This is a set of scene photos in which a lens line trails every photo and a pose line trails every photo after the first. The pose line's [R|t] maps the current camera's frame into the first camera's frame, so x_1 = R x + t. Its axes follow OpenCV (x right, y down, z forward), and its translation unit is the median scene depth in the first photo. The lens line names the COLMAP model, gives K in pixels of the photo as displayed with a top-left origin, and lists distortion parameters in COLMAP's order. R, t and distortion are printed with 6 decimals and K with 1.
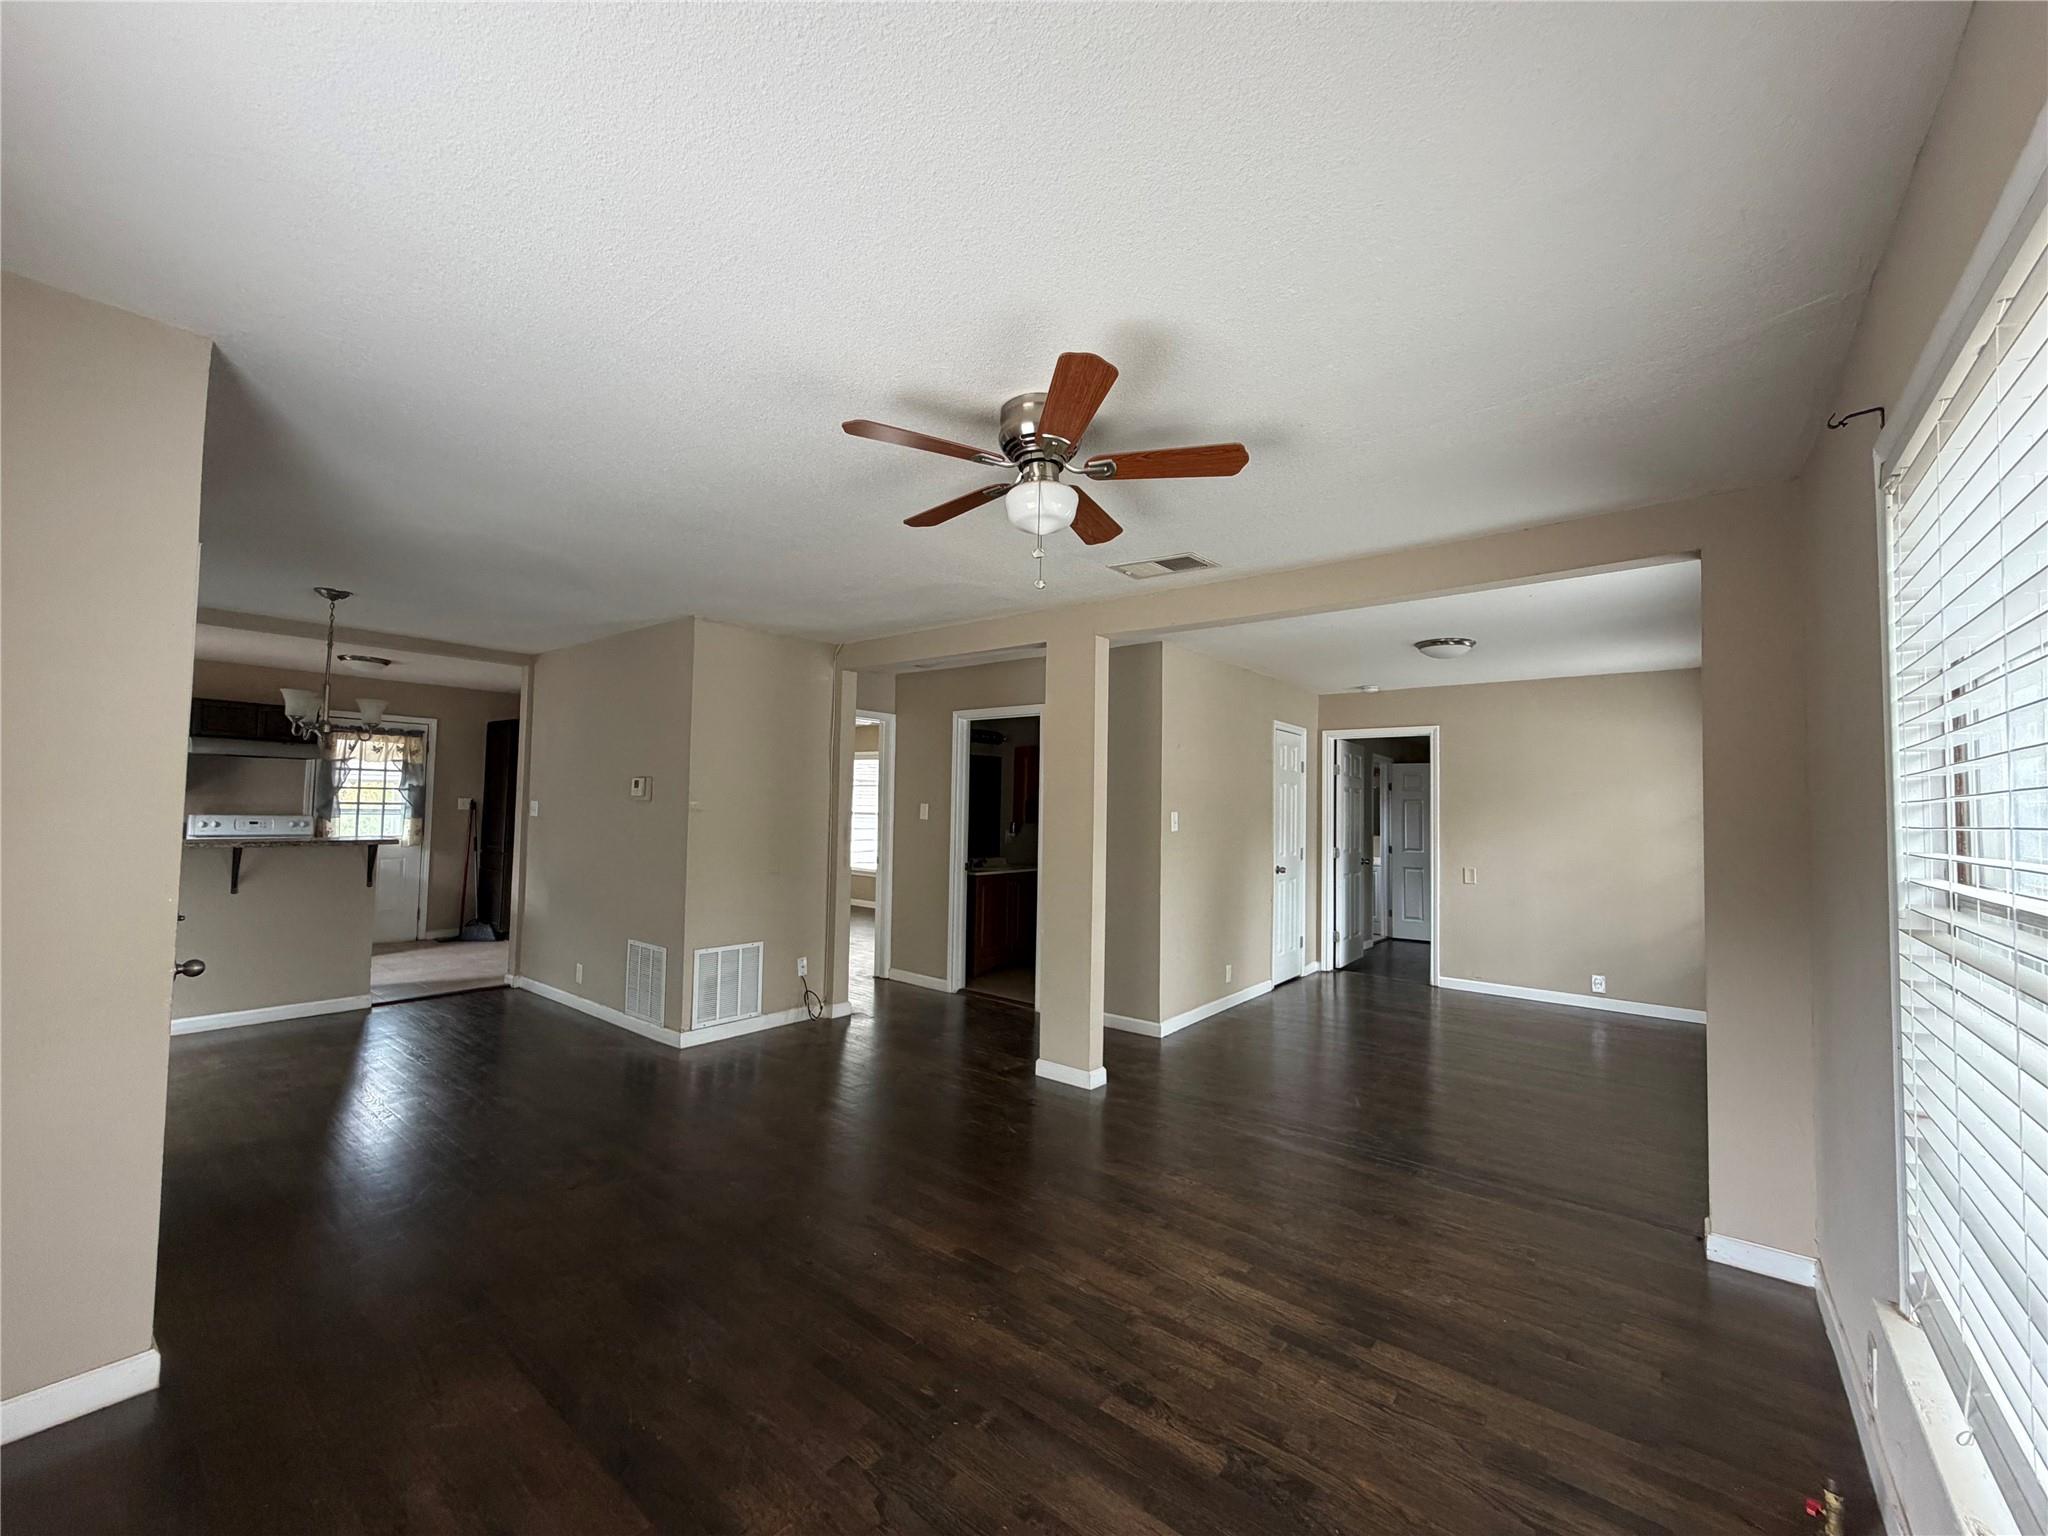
lens RADIAL K [[819.8, 0, 1022.1], [0, 819.8, 768.0], [0, 0, 1]] dist [0.000123, 0.000030]
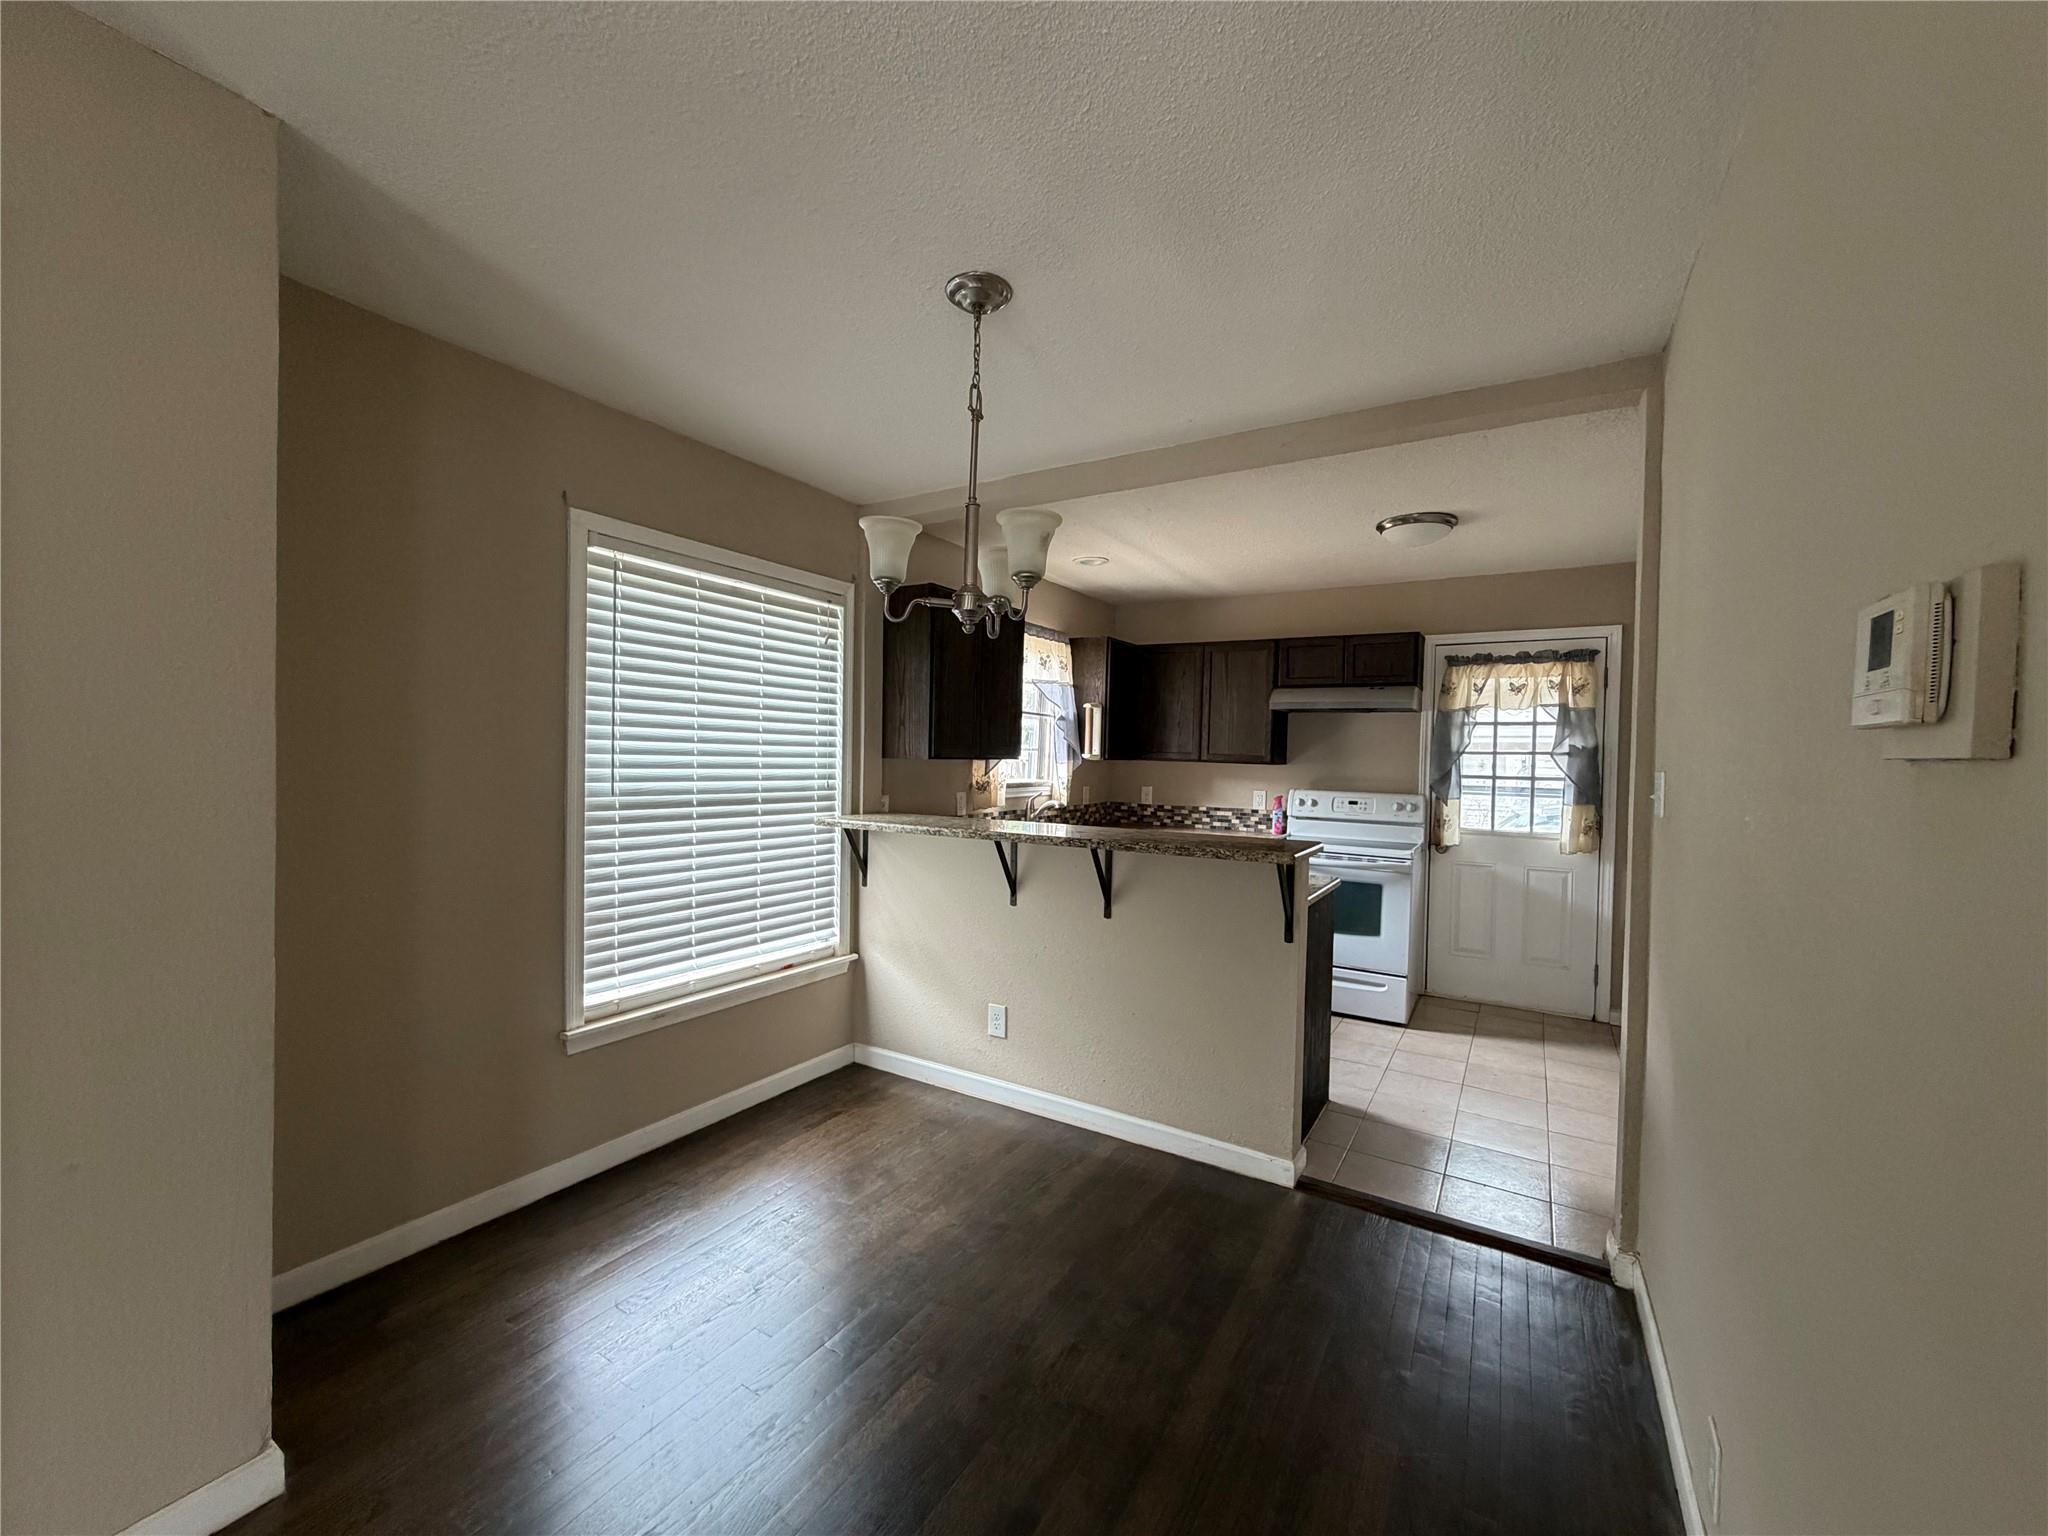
lens RADIAL K [[819.8, 0, 1021.8], [0, 819.8, 771.3], [0, 0, 1]] dist [0.000123, 0.000030]
pose [[0.126775, 0.000877, -0.991931, -0.232091], [0.028818, 0.999574, 0.004567, 0.024767], [0.991513, -0.029164, 0.126696, 0.555085]]
